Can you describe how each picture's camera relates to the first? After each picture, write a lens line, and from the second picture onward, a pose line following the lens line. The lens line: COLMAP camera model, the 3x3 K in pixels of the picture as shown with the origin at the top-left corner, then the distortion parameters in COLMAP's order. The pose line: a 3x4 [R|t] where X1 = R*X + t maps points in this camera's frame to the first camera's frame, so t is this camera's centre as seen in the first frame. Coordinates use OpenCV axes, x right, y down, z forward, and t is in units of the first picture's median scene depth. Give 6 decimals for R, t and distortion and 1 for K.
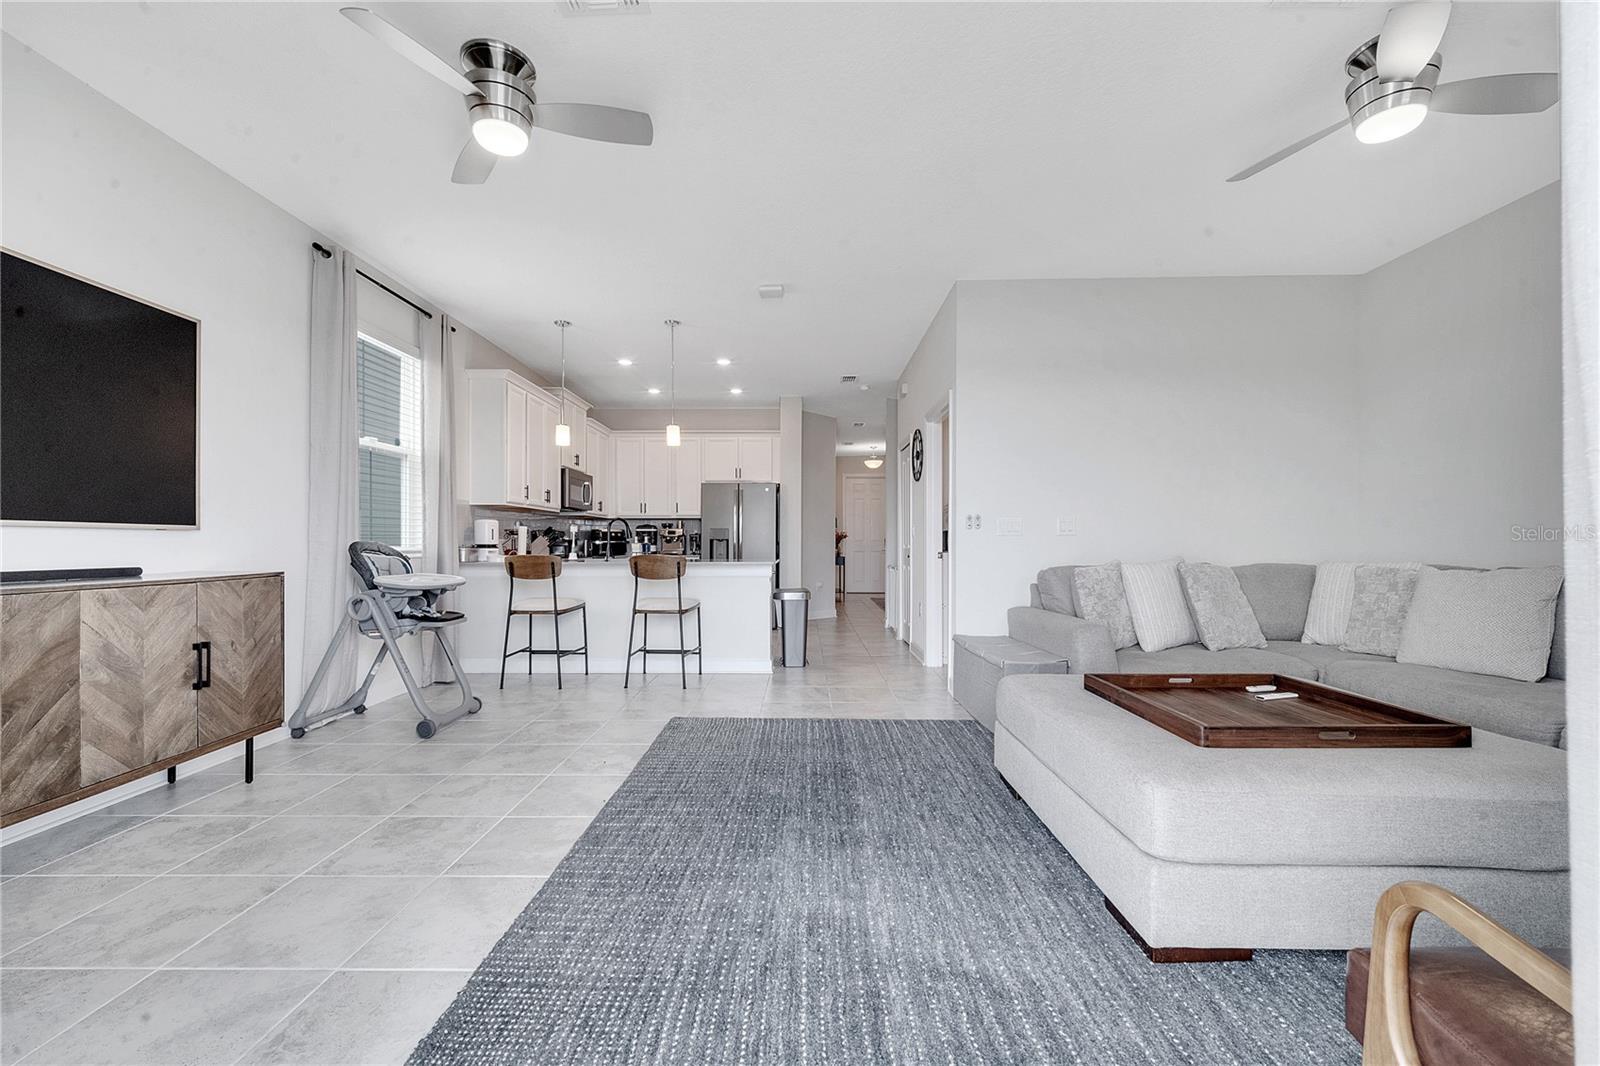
lens RADIAL K [[647.1, 0, 793.5], [0, 647.1, 542.5], [0, 0, 1]] dist [0.007919, -0.002103]
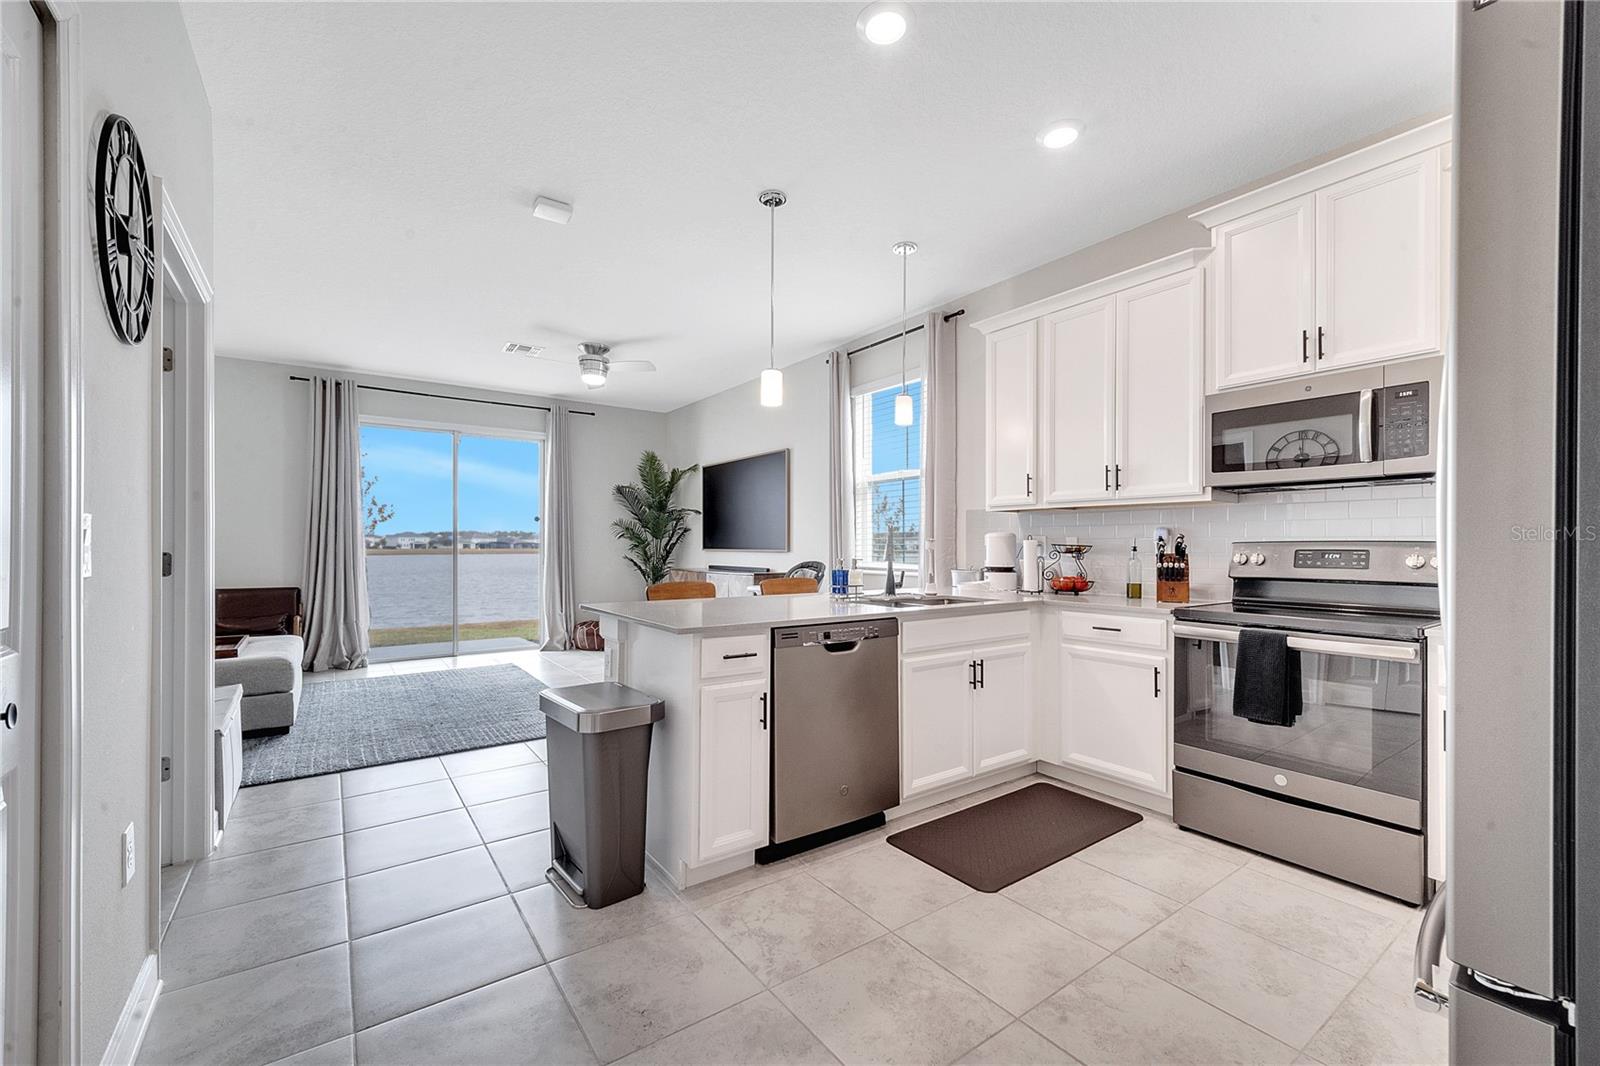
lens RADIAL K [[647.1, 0, 795.0], [0, 647.1, 545.9], [0, 0, 1]] dist [0.007919, -0.002103]
pose [[-0.803603, -0.001714, -0.595163, 0.147764], [-0.000914, 0.999998, -0.001646, -0.019427], [0.595164, -0.000779, -0.803604, 1.469271]]
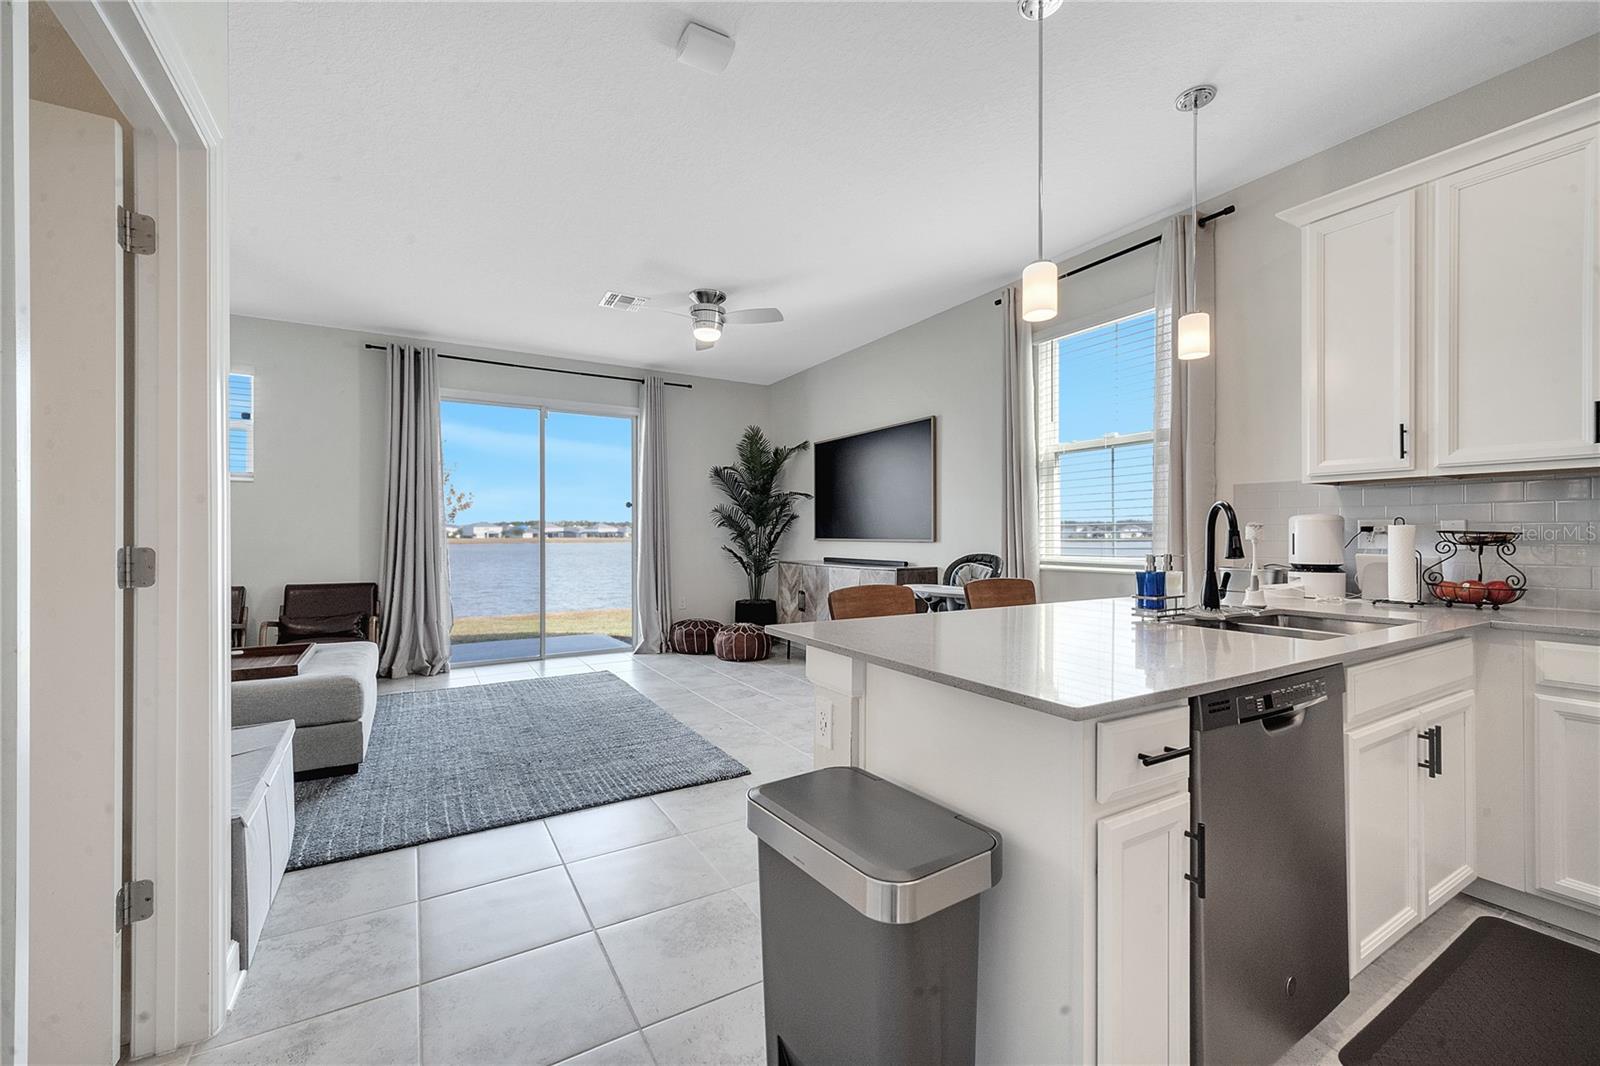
lens RADIAL K [[647.1, 0, 792.6], [0, 647.1, 533.5], [0, 0, 1]] dist [0.007919, -0.002103]
pose [[-0.854792, -0.000266, -0.518970, 0.138740], [0.001568, 0.999994, -0.003096, -0.020079], [0.518968, -0.003460, -0.854787, 1.238442]]
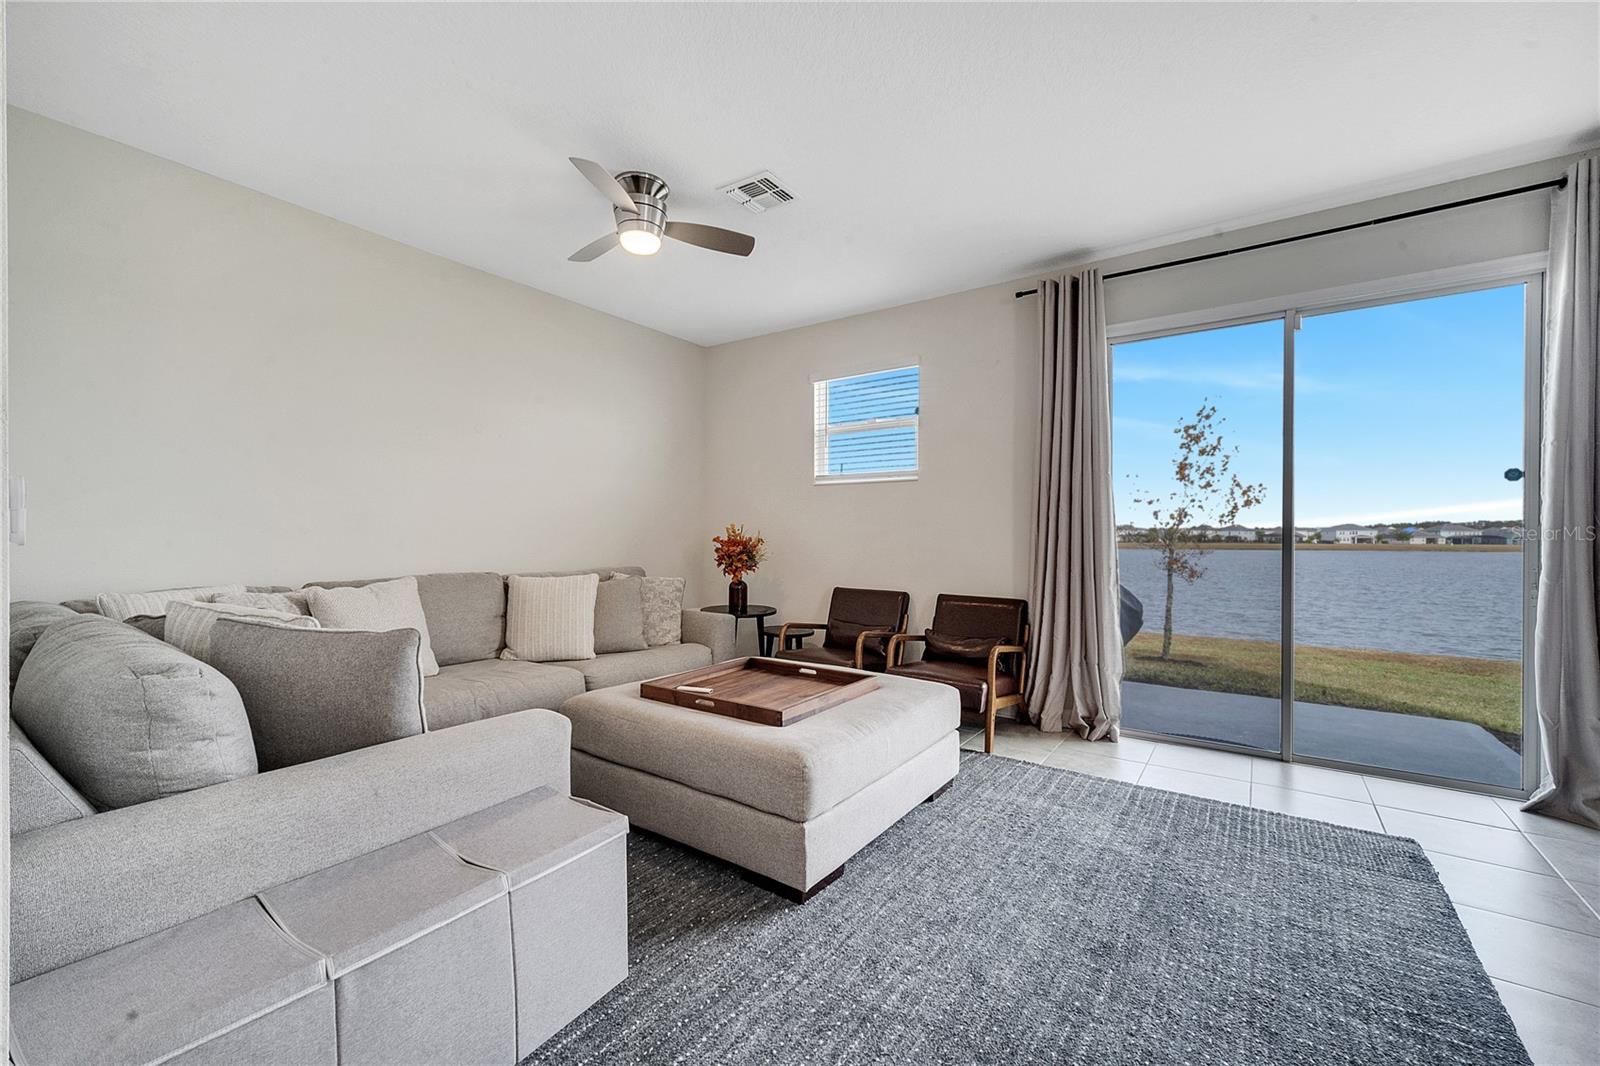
lens RADIAL K [[647.1, 0, 794.6], [0, 647.1, 541.7], [0, 0, 1]] dist [0.007919, -0.002103]
pose [[-0.821473, -0.008937, 0.570177, -0.041155], [-0.006403, 0.999959, 0.006449, -0.020802], [-0.570211, 0.001647, -0.821496, 0.845878]]
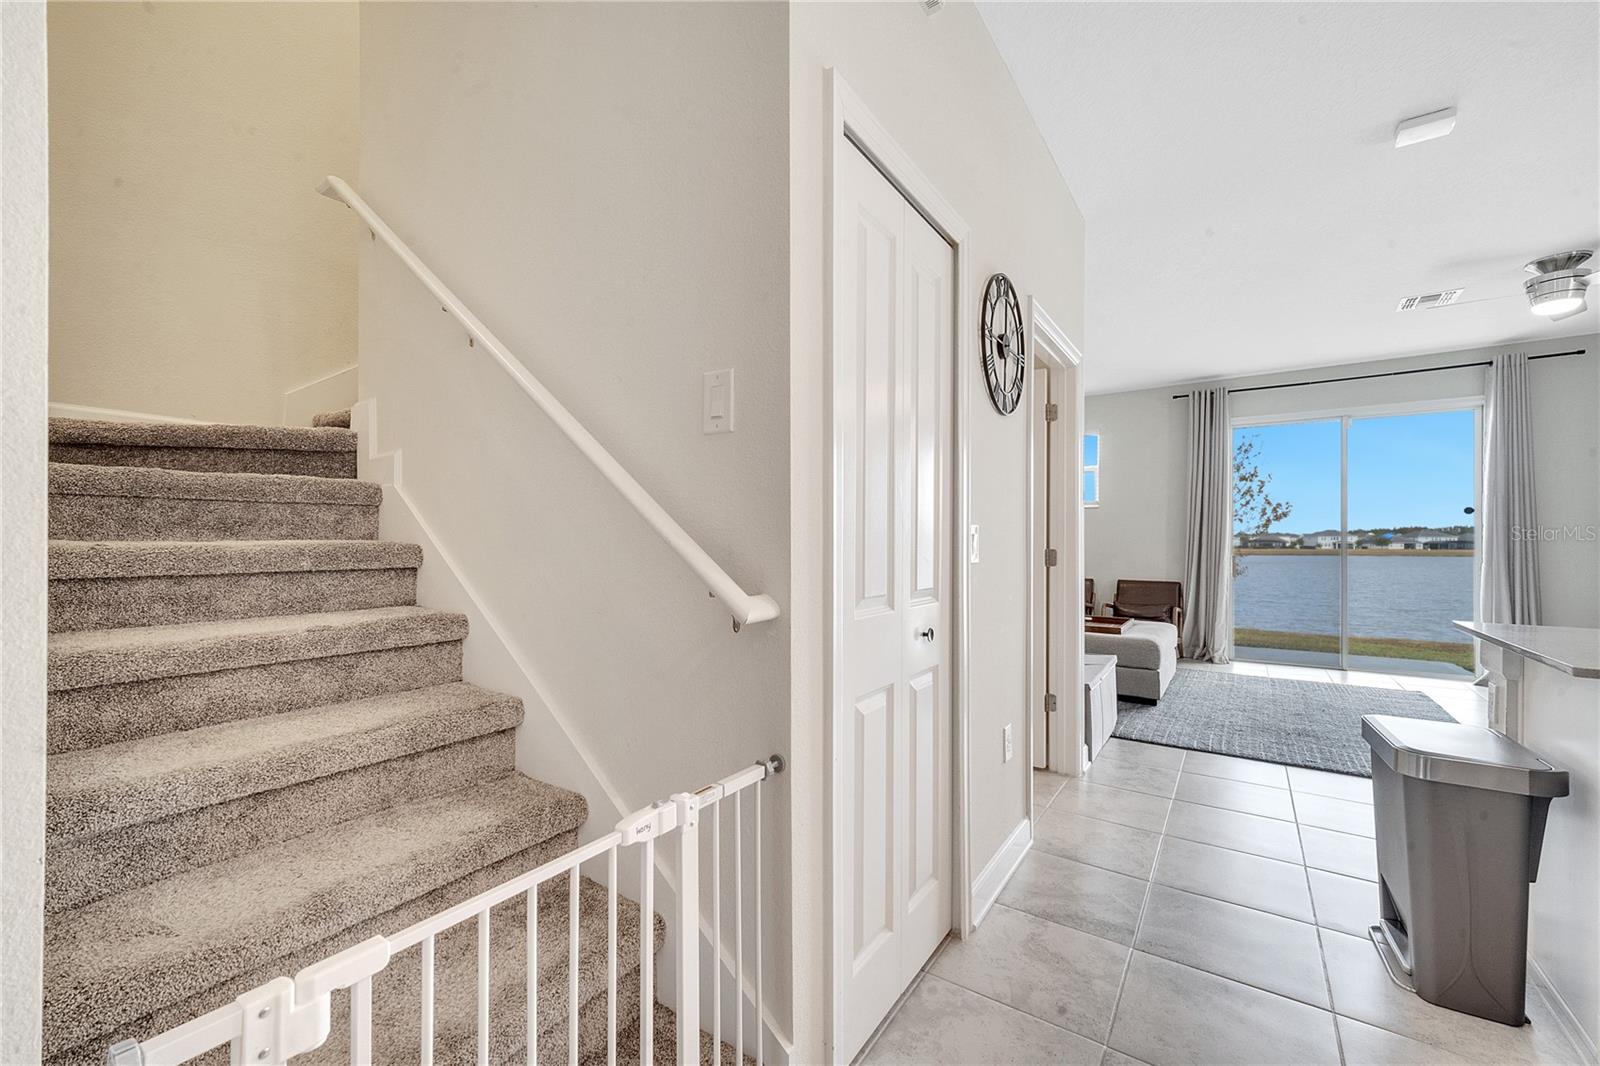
lens RADIAL K [[647.1, 0, 798.6], [0, 647.1, 540.7], [0, 0, 1]] dist [0.007919, -0.002103]
pose [[-0.833175, -0.001125, 0.553009, 0.090195], [-0.004781, 0.999975, -0.005169, -0.019188], [-0.552989, -0.006950, -0.833159, 1.511355]]
